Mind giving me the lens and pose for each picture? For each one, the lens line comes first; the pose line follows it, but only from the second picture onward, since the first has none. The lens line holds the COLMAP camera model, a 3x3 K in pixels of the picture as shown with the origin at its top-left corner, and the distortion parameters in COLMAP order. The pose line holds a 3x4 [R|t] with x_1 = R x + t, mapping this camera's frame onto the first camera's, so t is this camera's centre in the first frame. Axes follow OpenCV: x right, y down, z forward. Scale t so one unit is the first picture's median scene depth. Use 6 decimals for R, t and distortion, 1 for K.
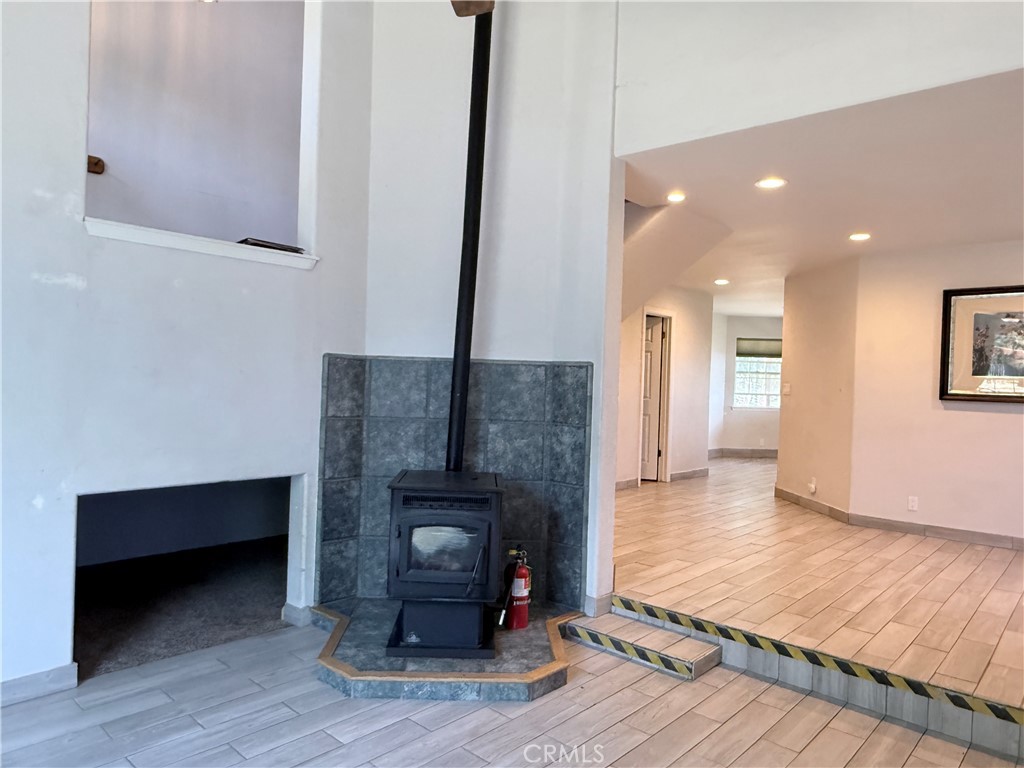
lens RADIAL K [[690.1, 0, 508.6], [0, 690.1, 385.1], [0, 0, 1]] dist [-0.004799, 0.005754]
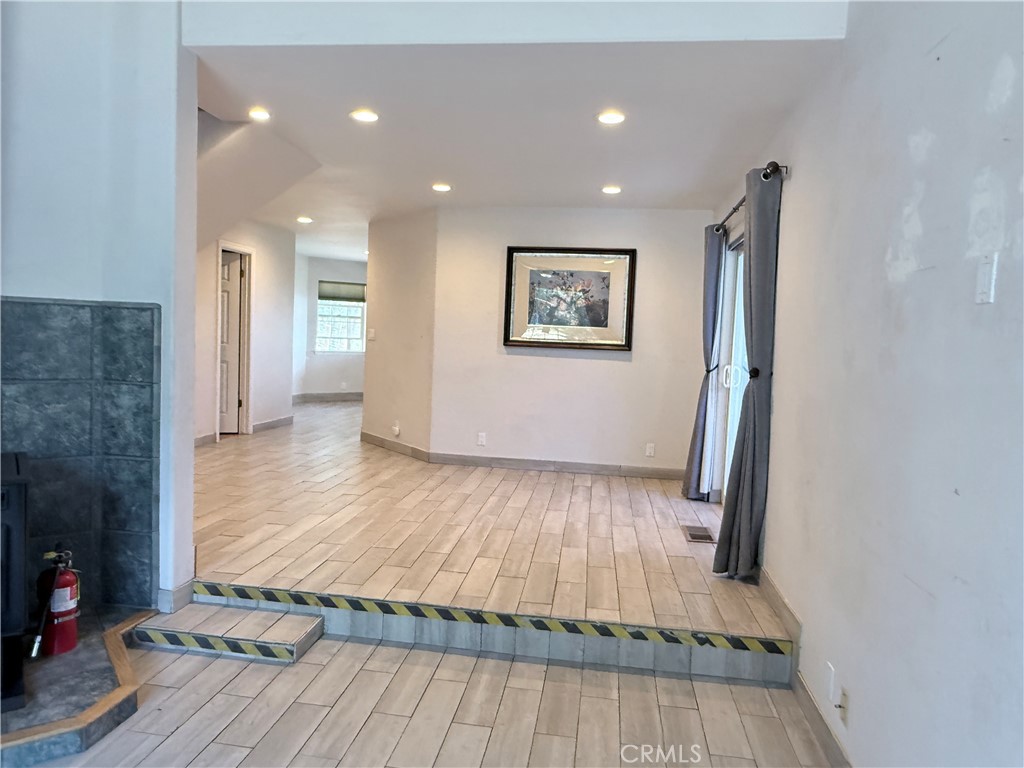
lens RADIAL K [[690.1, 0, 508.6], [0, 690.1, 385.1], [0, 0, 1]] dist [-0.004799, 0.005754]
pose [[0.828314, -0.036112, 0.559100, 0.006508], [-0.011310, 0.996639, 0.081130, -0.009030], [-0.560150, -0.073525, 0.825122, 0.106188]]
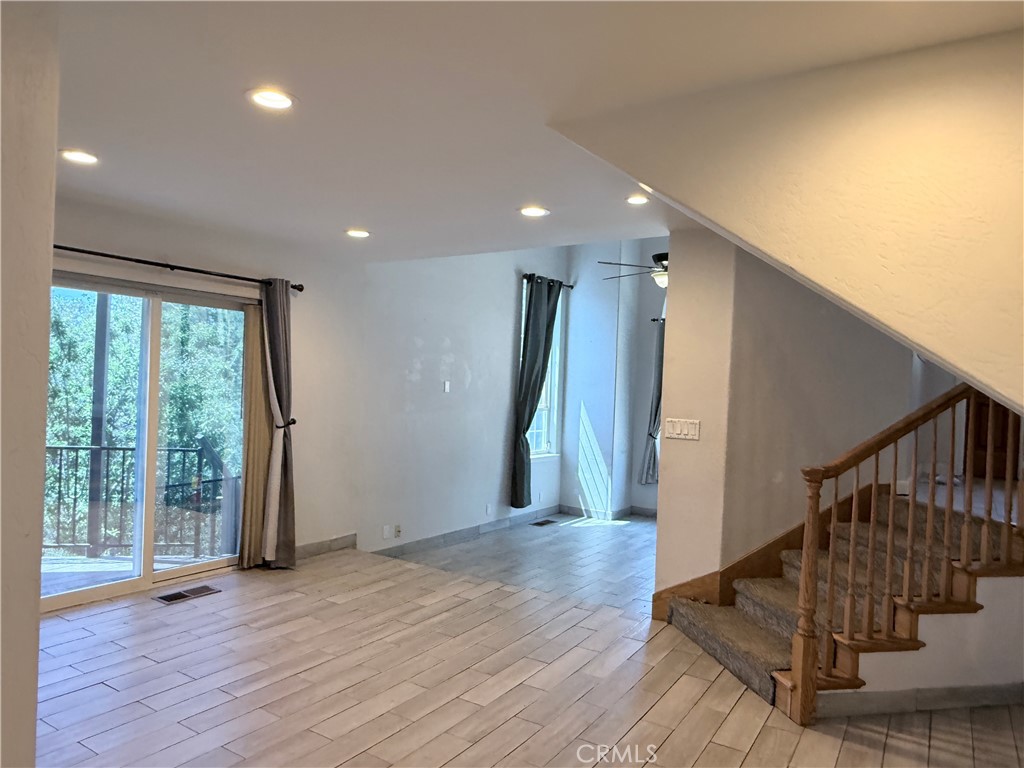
lens RADIAL K [[690.1, 0, 508.6], [0, 690.1, 385.1], [0, 0, 1]] dist [-0.004799, 0.005754]
pose [[-0.984466, -0.073193, -0.159594, 0.606519], [-0.073528, 0.997286, -0.003814, -0.056255], [0.159440, 0.007980, -0.987175, 2.140484]]
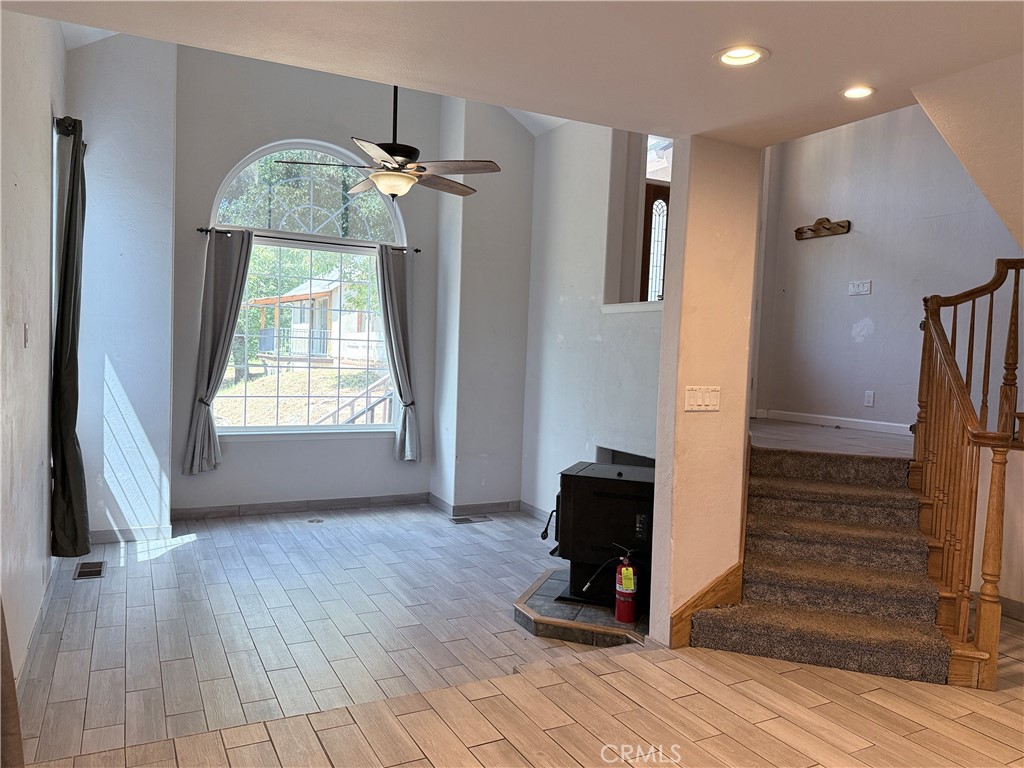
lens RADIAL K [[750.8, 0, 512.0], [0, 750.8, 384.0], [0, 0, 1]] dist [-0.003800, -0.003051]
pose [[-0.354407, -0.002317, -0.935088, 1.126098], [-0.047453, 0.998753, 0.015511, -0.031080], [0.933886, 0.049870, -0.354075, 1.171069]]
